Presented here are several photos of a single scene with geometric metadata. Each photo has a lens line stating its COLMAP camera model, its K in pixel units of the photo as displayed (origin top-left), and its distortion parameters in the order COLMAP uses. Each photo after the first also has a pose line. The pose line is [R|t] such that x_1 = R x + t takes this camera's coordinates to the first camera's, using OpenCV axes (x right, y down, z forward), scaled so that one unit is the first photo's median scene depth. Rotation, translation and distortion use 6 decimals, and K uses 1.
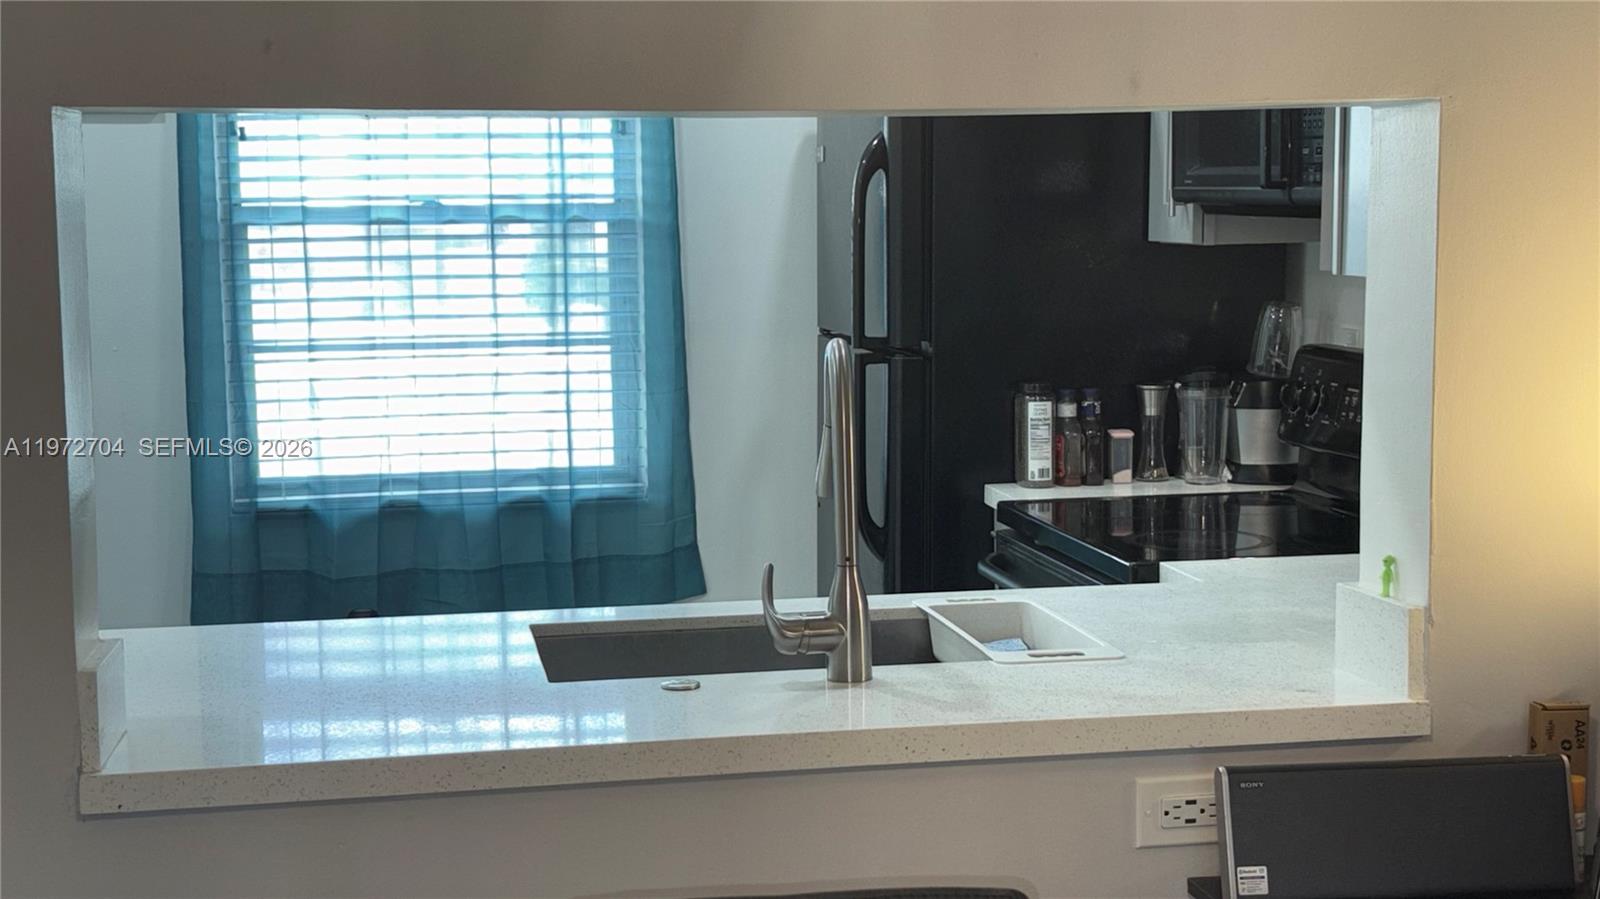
lens RADIAL K [[2424.8, 0, 800.0], [0, 2424.8, 449.5], [0, 0, 1]] dist [0.352019, 0.004371]
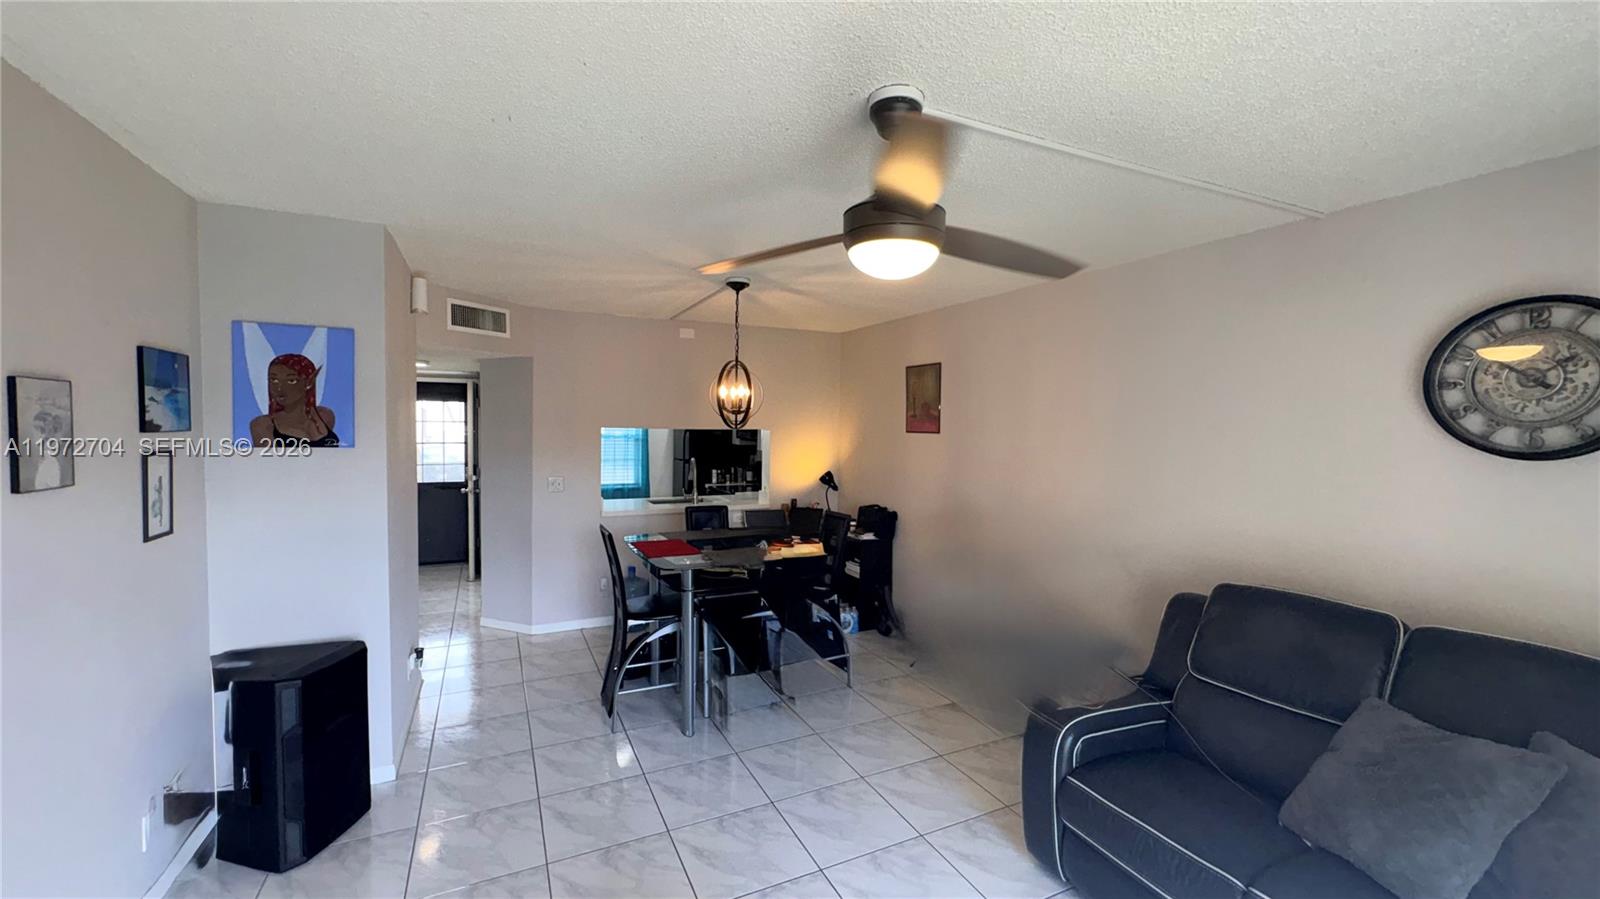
lens RADIAL K [[636.2, 0, 800.0], [0, 636.2, 449.5], [0, 0, 1]] dist [-0.003117, 0.000000]
pose [[0.966596, 0.013536, 0.255949, -0.100261], [0.004477, 0.997560, -0.069664, 0.039969], [-0.256267, 0.068482, 0.964177, -0.572400]]
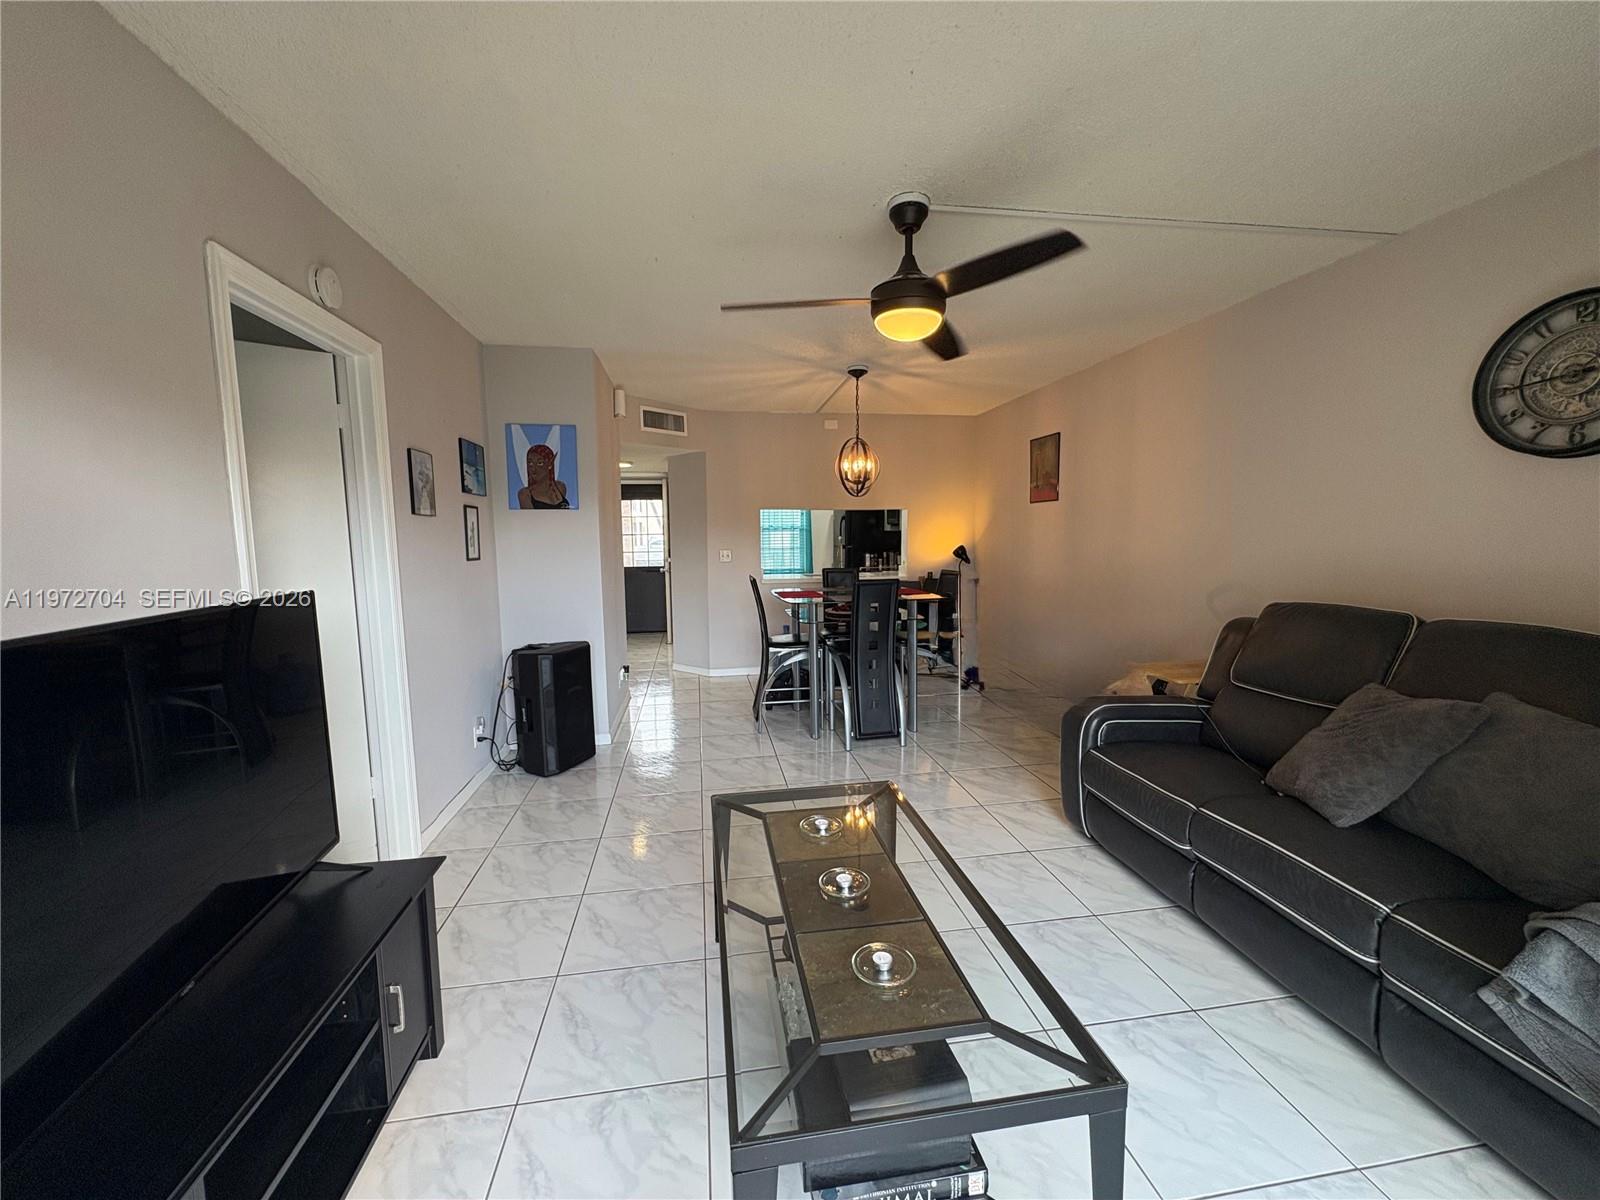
lens RADIAL K [[632.7, 0, 800.0], [0, 632.7, 600.0], [0, 0, 1]] dist [-0.000742, 0.000161]
pose [[0.999468, 0.004002, -0.032363, -0.029569], [-0.004235, 0.999966, -0.007133, 0.117929], [0.032333, 0.007266, 0.999451, -0.724753]]
